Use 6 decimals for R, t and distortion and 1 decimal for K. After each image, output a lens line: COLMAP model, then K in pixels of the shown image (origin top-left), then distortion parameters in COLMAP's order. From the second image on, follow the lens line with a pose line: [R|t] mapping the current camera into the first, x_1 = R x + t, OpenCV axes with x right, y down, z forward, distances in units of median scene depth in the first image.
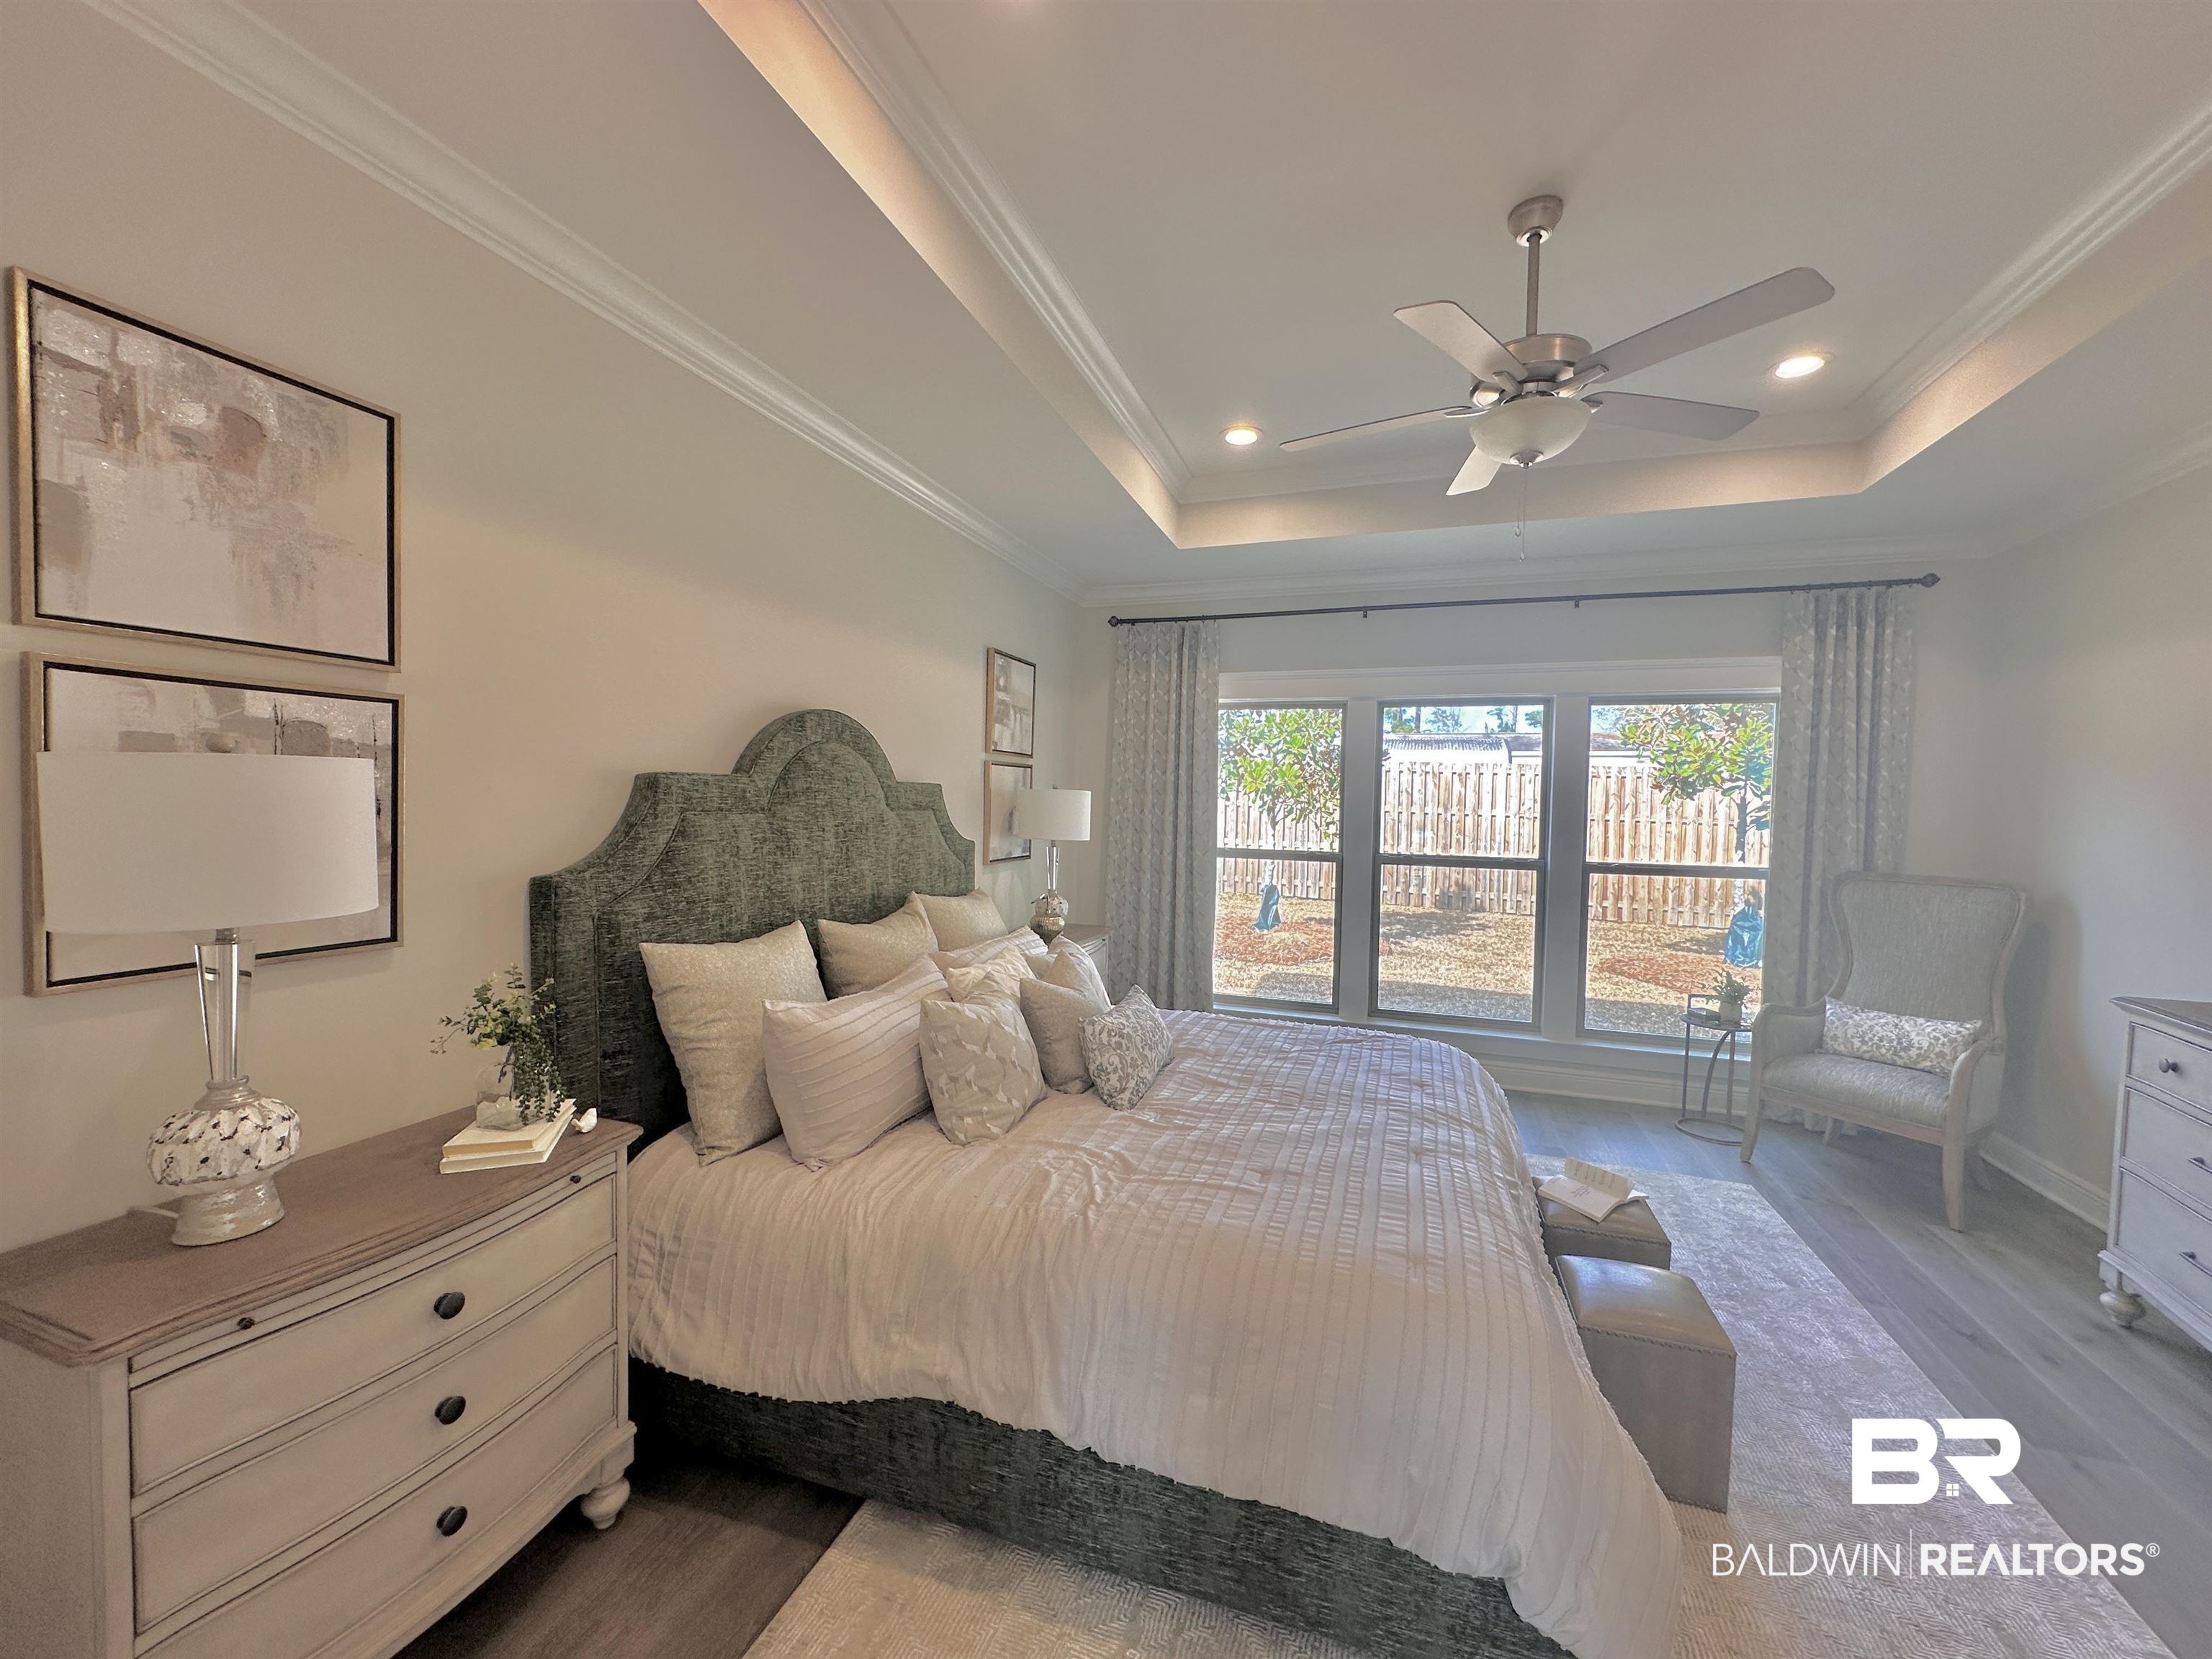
lens RADIAL K [[879.2, 0, 1113.0], [0, 879.2, 826.9], [0, 0, 1]] dist [0.000020, 0.000050]
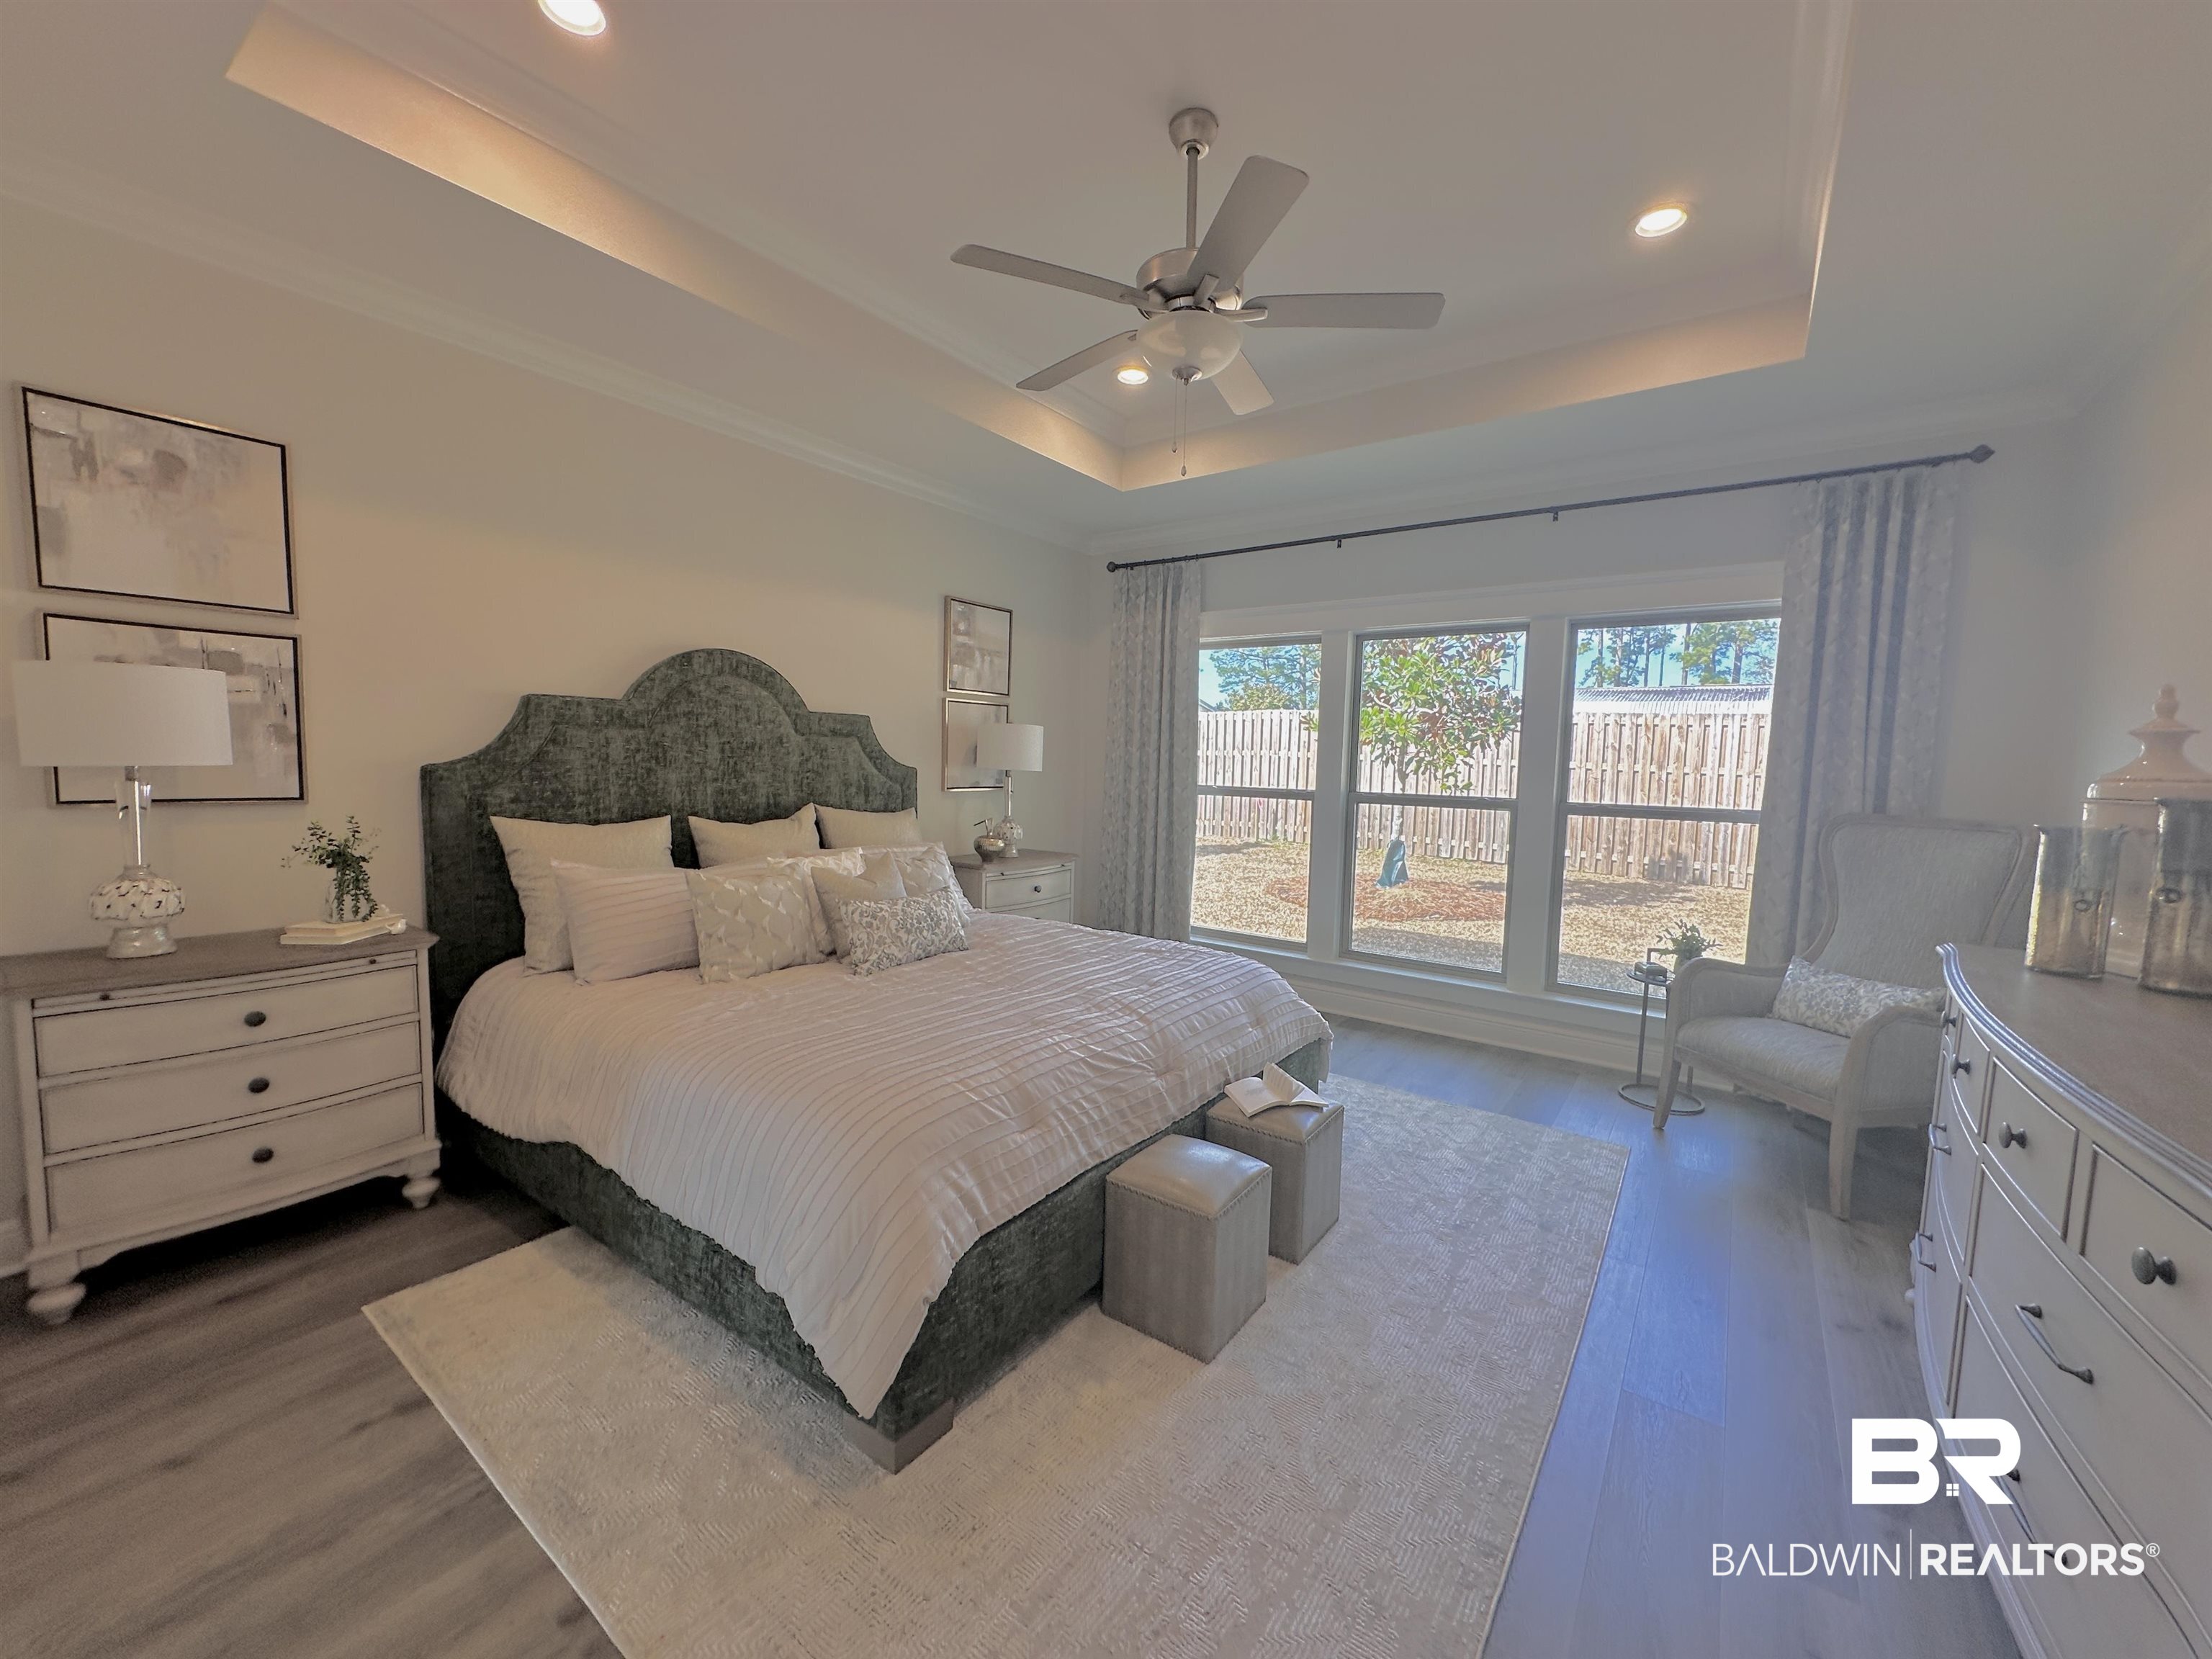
lens RADIAL K [[879.2, 0, 1108.9], [0, 879.2, 827.7], [0, 0, 1]] dist [0.000020, 0.000050]
pose [[0.956679, 0.028009, -0.289793, 0.589455], [-0.015711, 0.998878, 0.044678, 0.055529], [0.290720, -0.038189, 0.956046, -0.023398]]
